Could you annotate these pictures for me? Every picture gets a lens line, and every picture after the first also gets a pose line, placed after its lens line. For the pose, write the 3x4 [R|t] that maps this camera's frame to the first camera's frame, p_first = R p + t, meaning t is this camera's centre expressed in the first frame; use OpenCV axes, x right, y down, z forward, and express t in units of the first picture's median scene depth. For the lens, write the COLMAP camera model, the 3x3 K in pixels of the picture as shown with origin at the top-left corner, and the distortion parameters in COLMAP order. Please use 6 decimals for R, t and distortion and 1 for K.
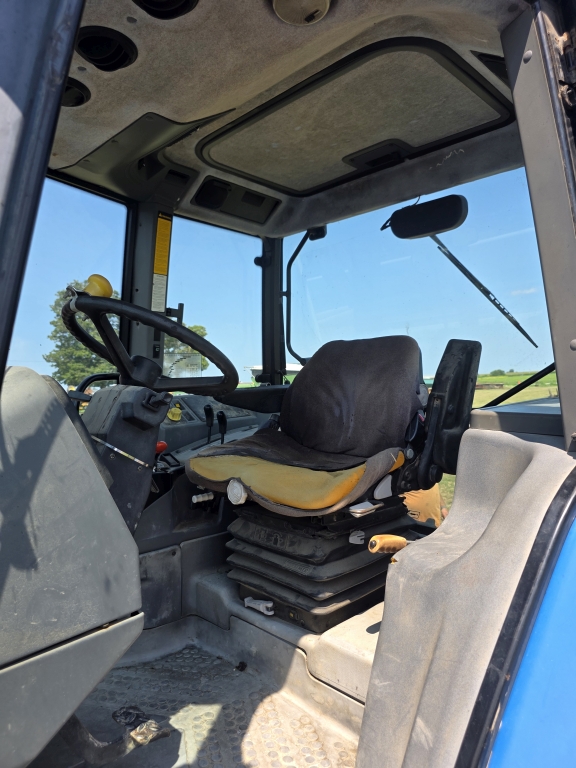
lens RADIAL K [[514.6, 0, 287.5], [0, 514.6, 377.4], [0, 0, 1]] dist [0.035394, -0.035193]
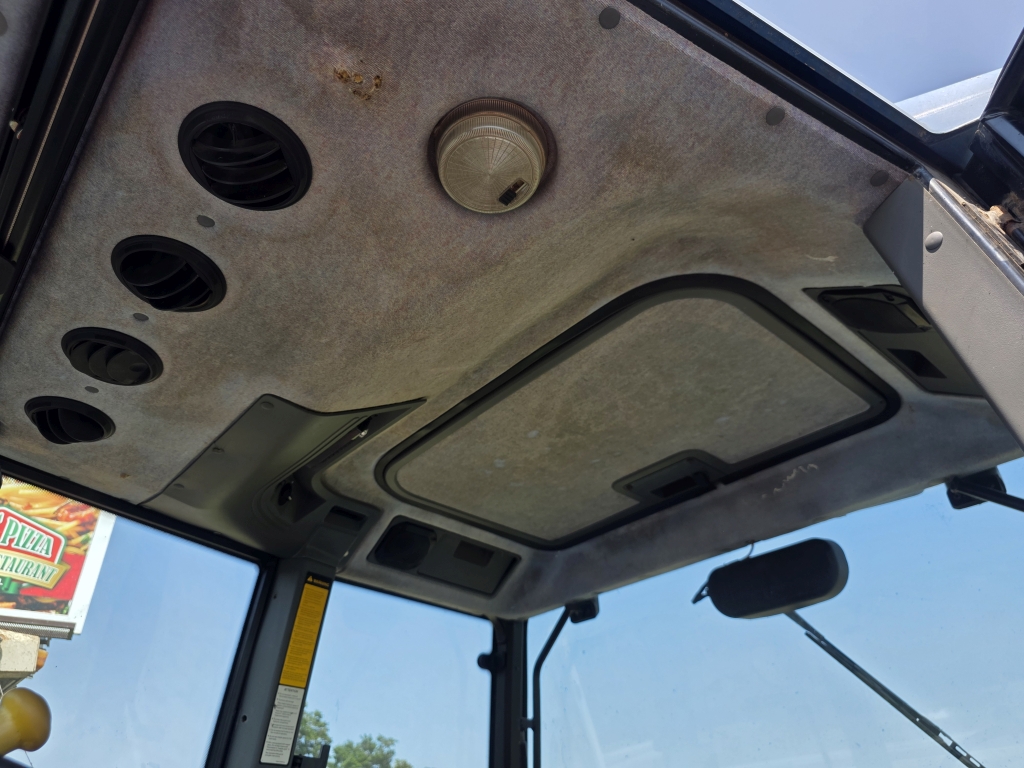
lens RADIAL K [[686.2, 0, 507.9], [0, 686.2, 391.6], [0, 0, 1]] dist [0.035394, -0.035193]
pose [[0.996802, -0.028954, -0.074477, 0.051427], [-0.018116, 0.825890, -0.563539, -0.058396], [0.077826, 0.563087, 0.822725, 0.286107]]
